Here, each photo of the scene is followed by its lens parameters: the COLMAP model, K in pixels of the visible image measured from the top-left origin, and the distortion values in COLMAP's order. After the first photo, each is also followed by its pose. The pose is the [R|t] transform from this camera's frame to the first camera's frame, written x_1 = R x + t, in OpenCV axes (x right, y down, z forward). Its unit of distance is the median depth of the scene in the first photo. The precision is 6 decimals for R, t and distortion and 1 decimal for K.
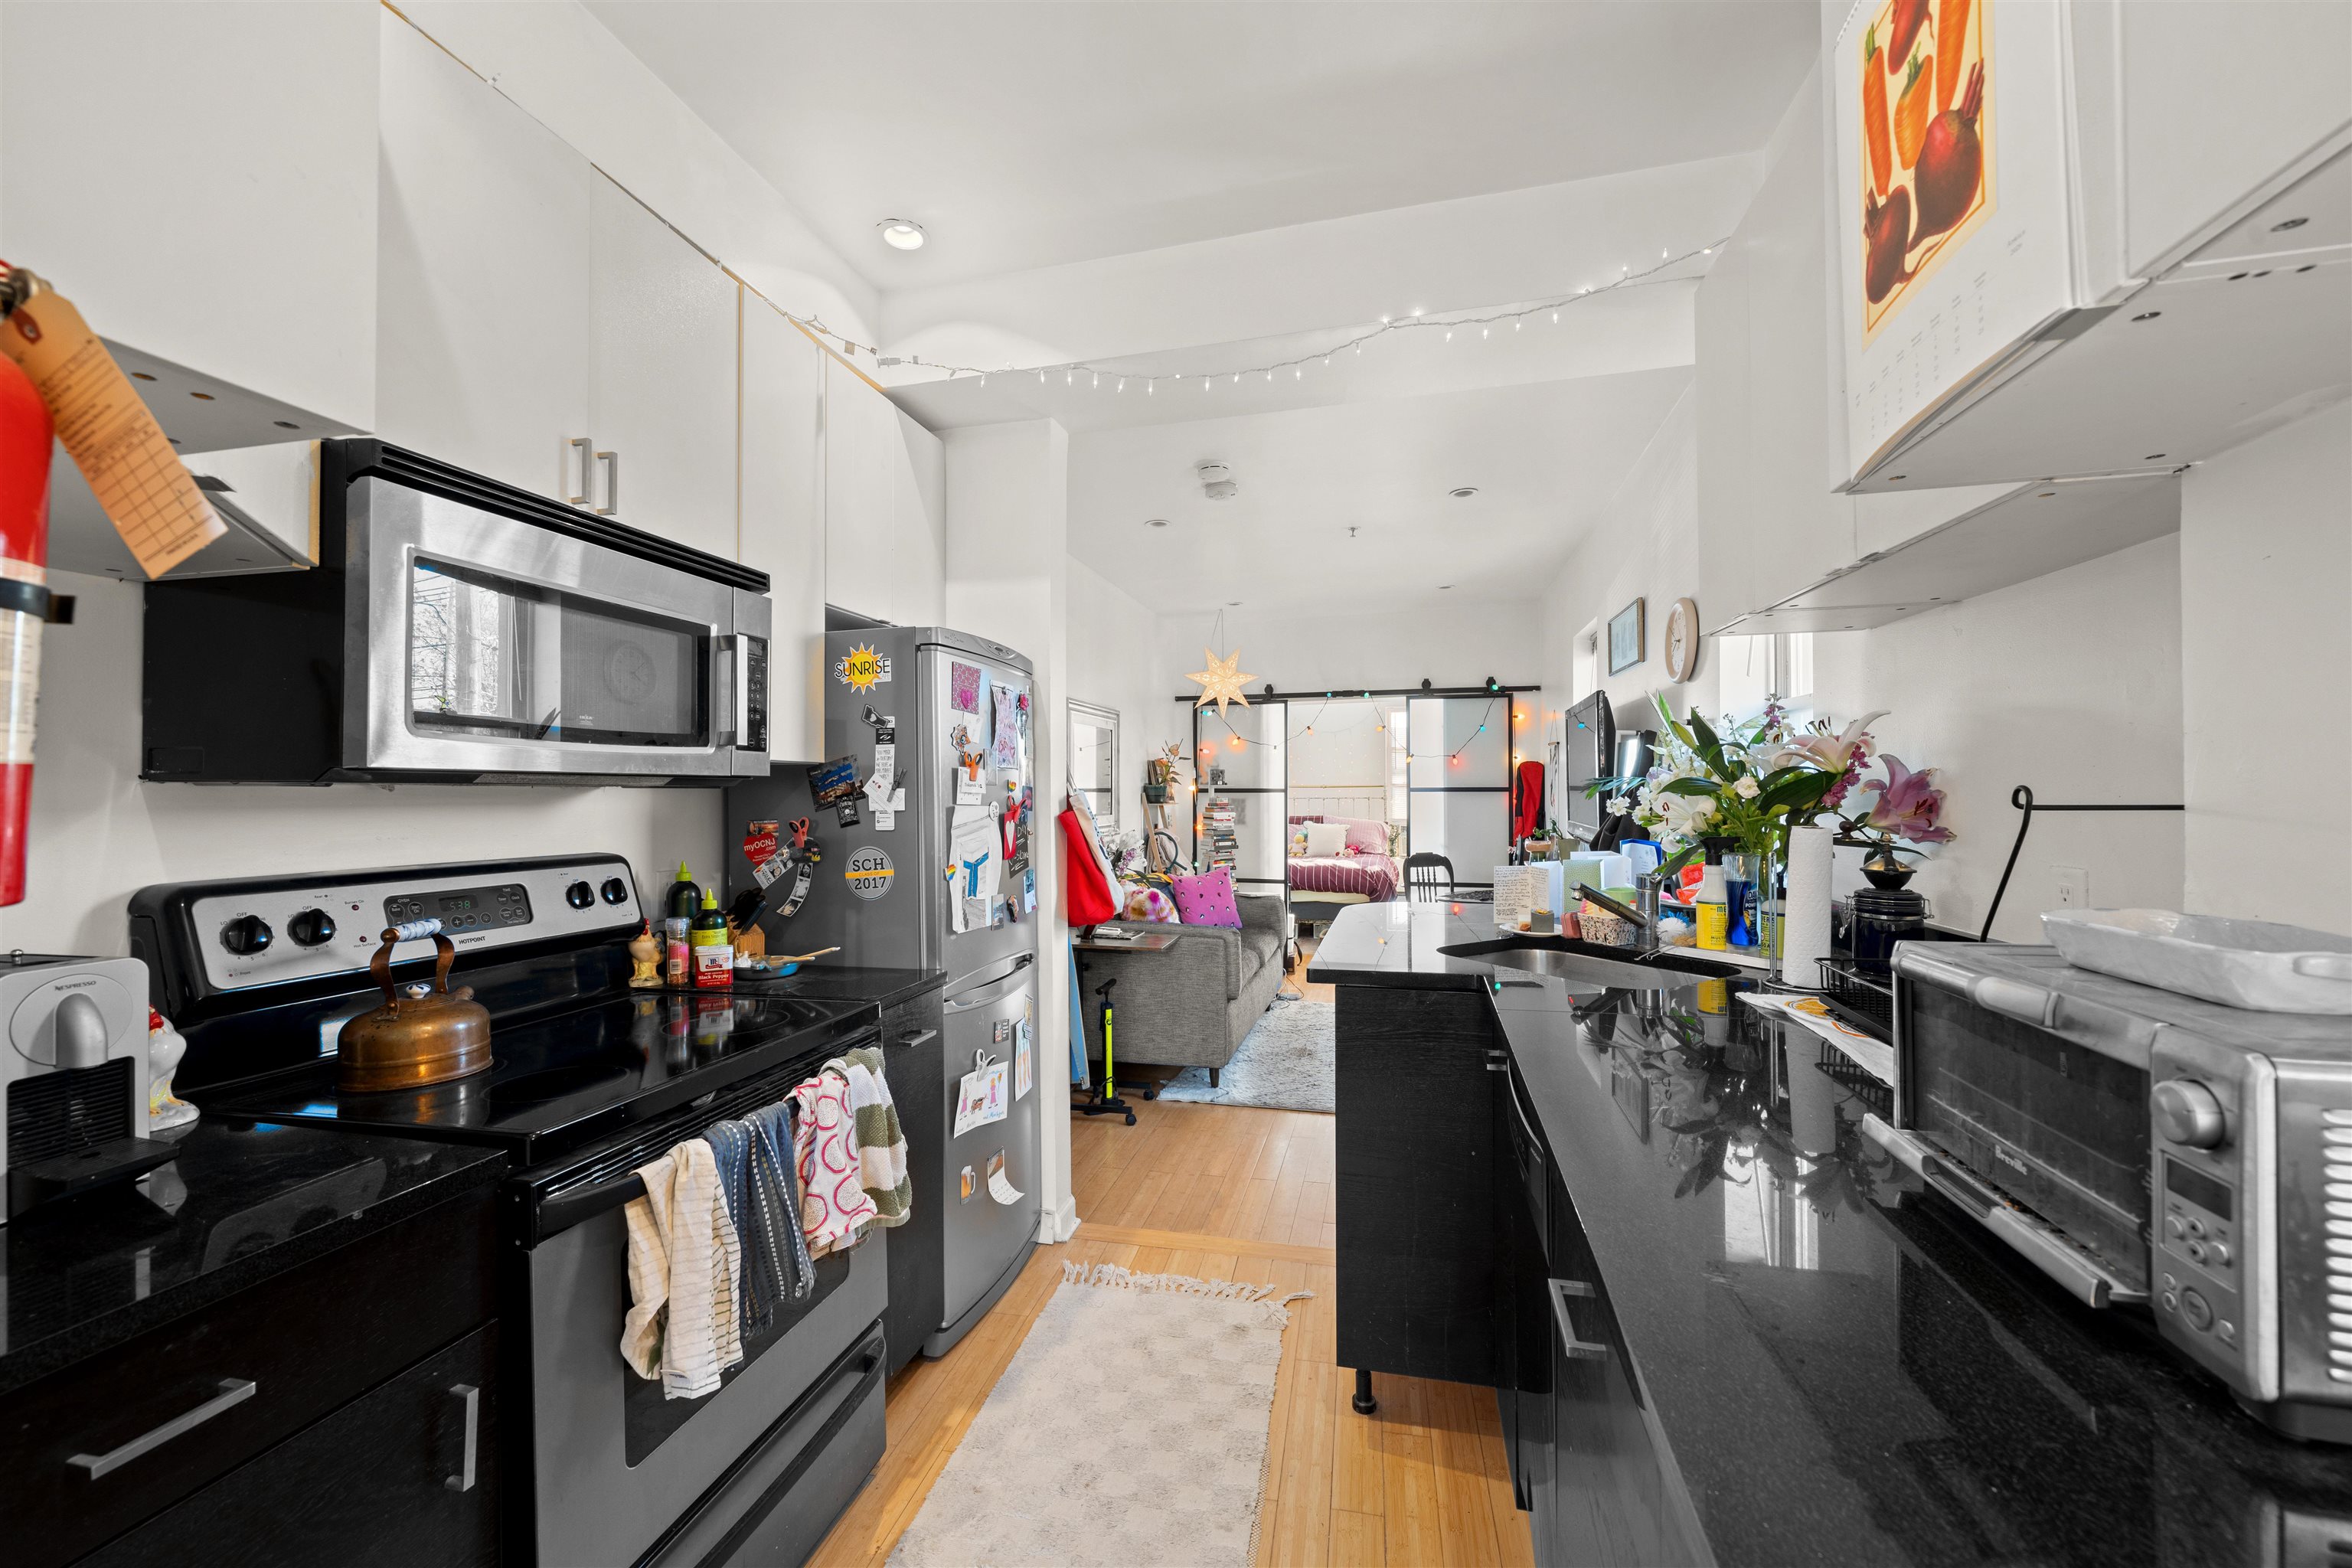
lens RADIAL K [[923.5, 0, 1176.3], [0, 923.5, 780.8], [0, 0, 1]] dist [0.000727, 0.000137]
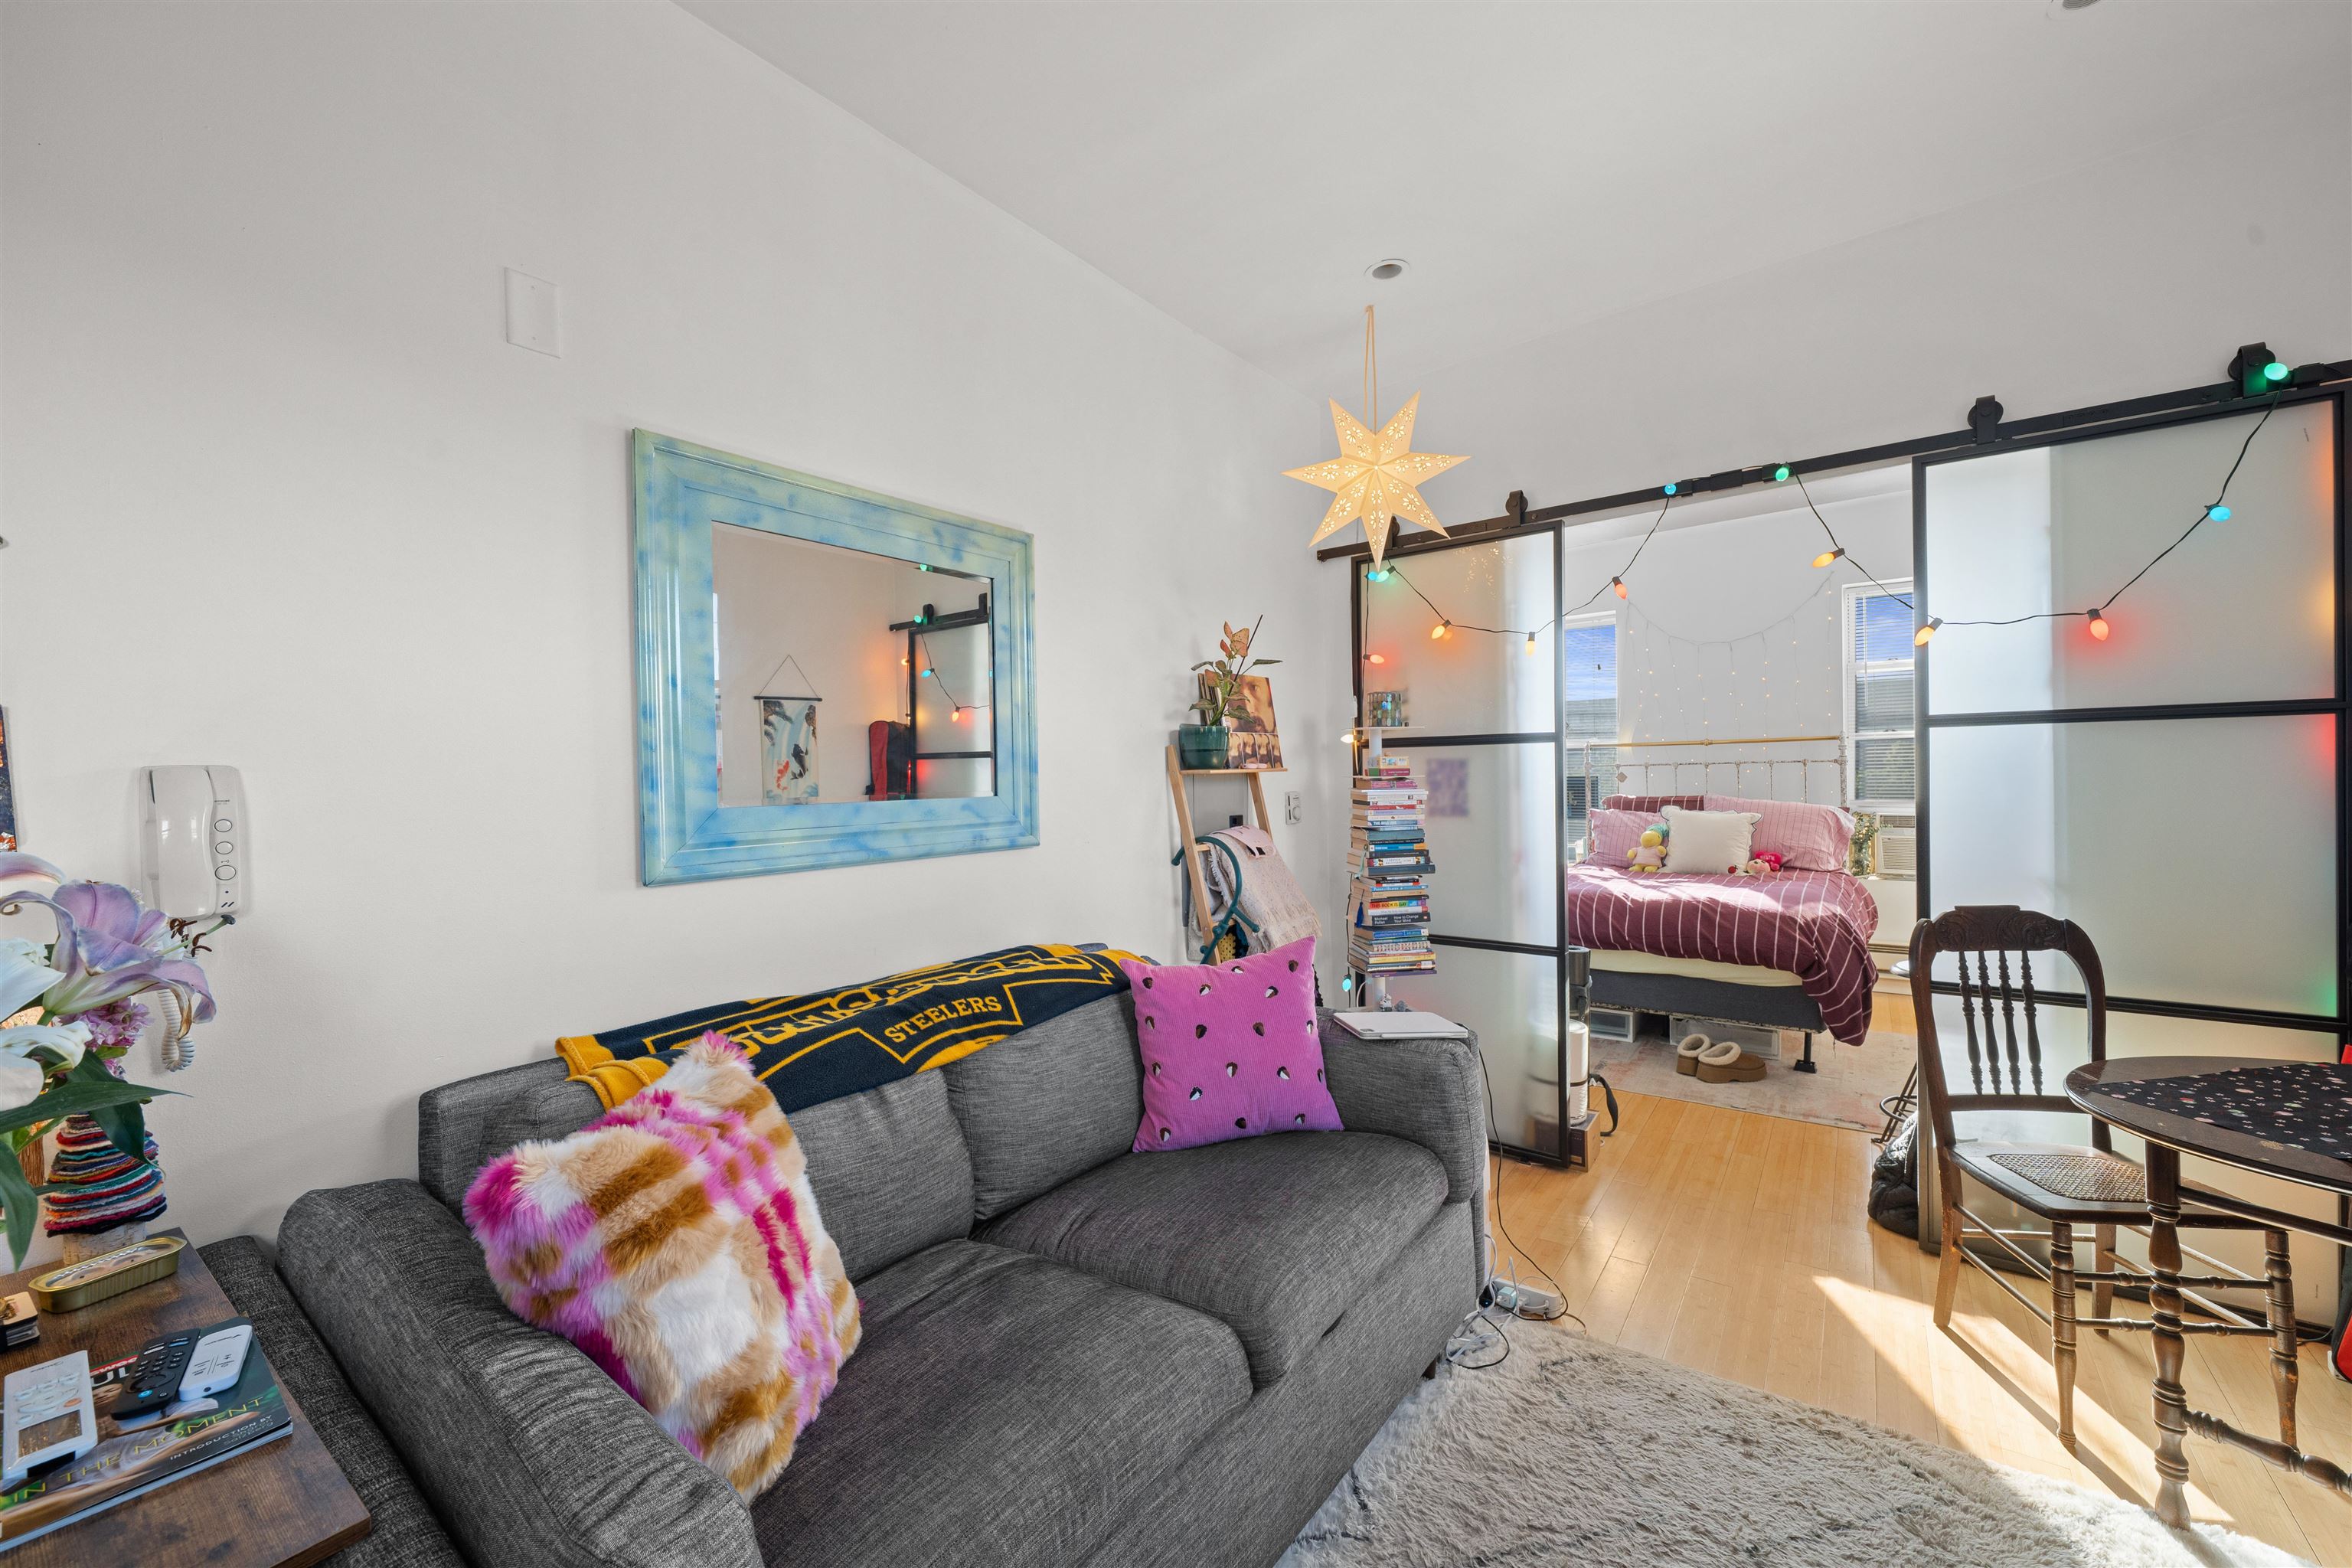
lens RADIAL K [[923.5, 0, 1171.6], [0, 923.5, 785.1], [0, 0, 1]] dist [0.000727, 0.000137]
pose [[0.918838, -0.011905, -0.394456, 0.123591], [0.021063, 0.999600, 0.018894, 0.021285], [0.394073, -0.025669, 0.918721, 0.548649]]
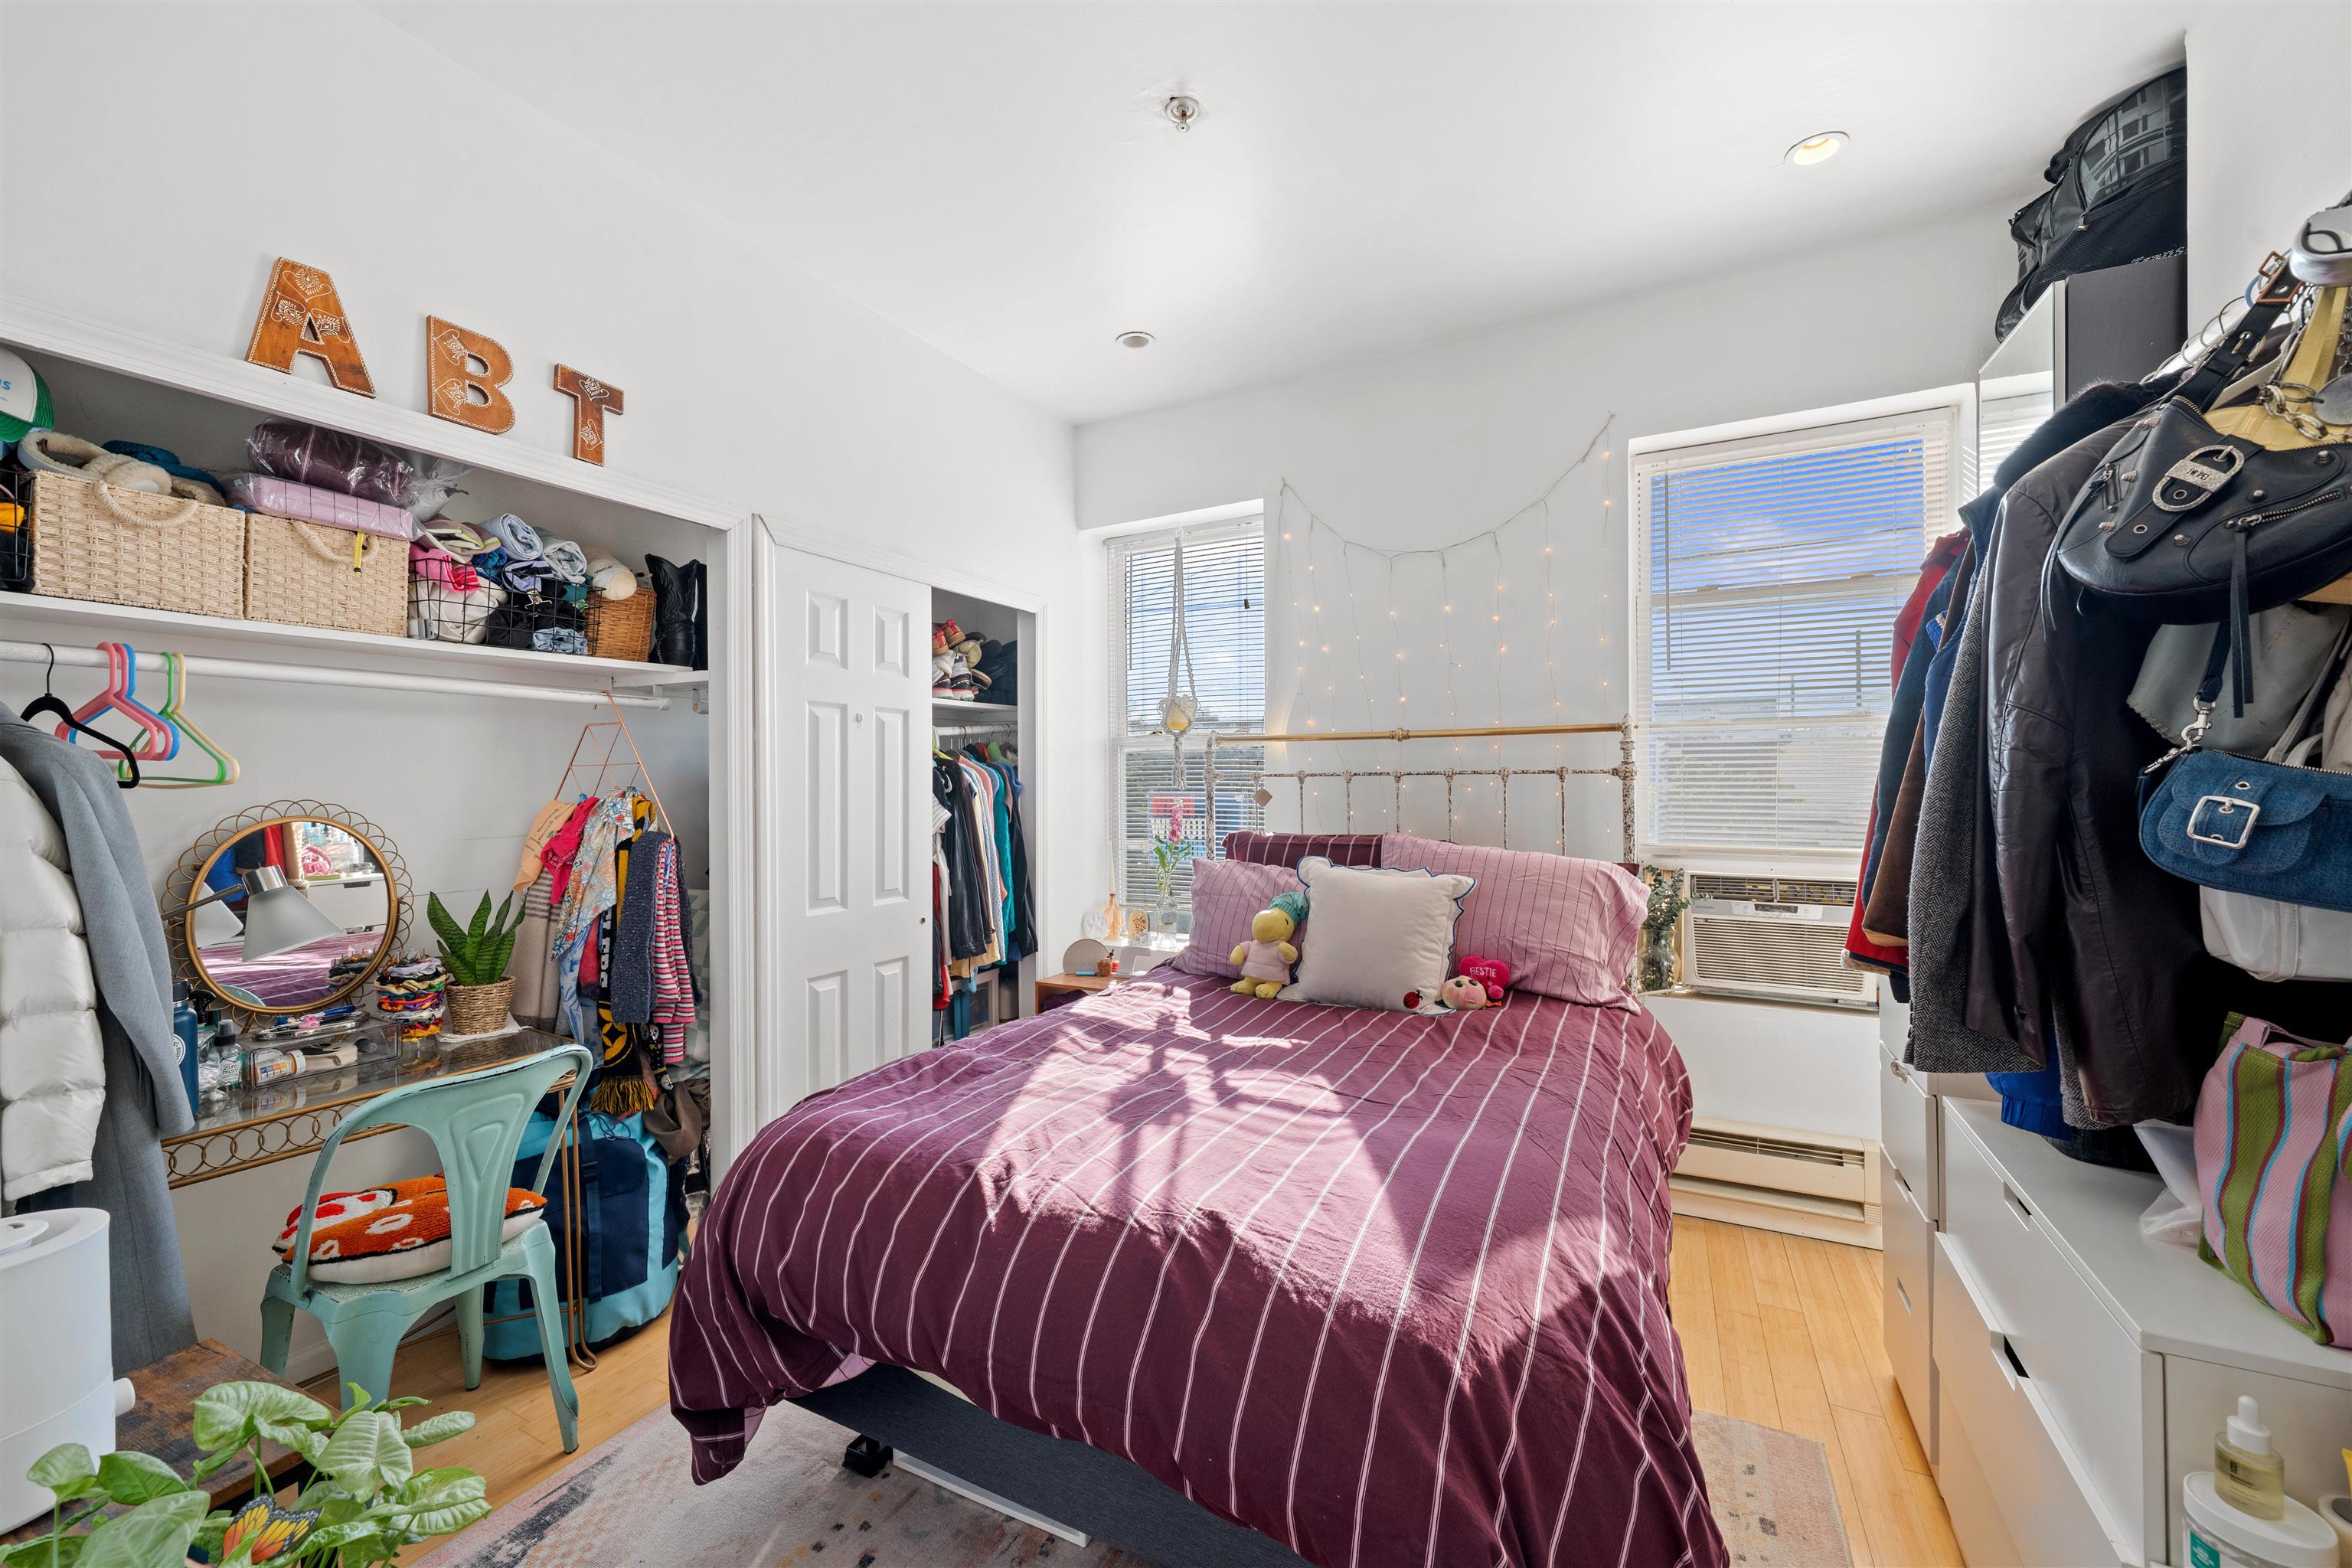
lens RADIAL K [[923.5, 0, 1179.6], [0, 923.5, 786.7], [0, 0, 1]] dist [0.000727, 0.000137]
pose [[0.972185, -0.003233, -0.234190, 0.233764], [0.006123, 0.999914, 0.011614, 0.027742], [0.234132, -0.012725, 0.972121, 1.020814]]
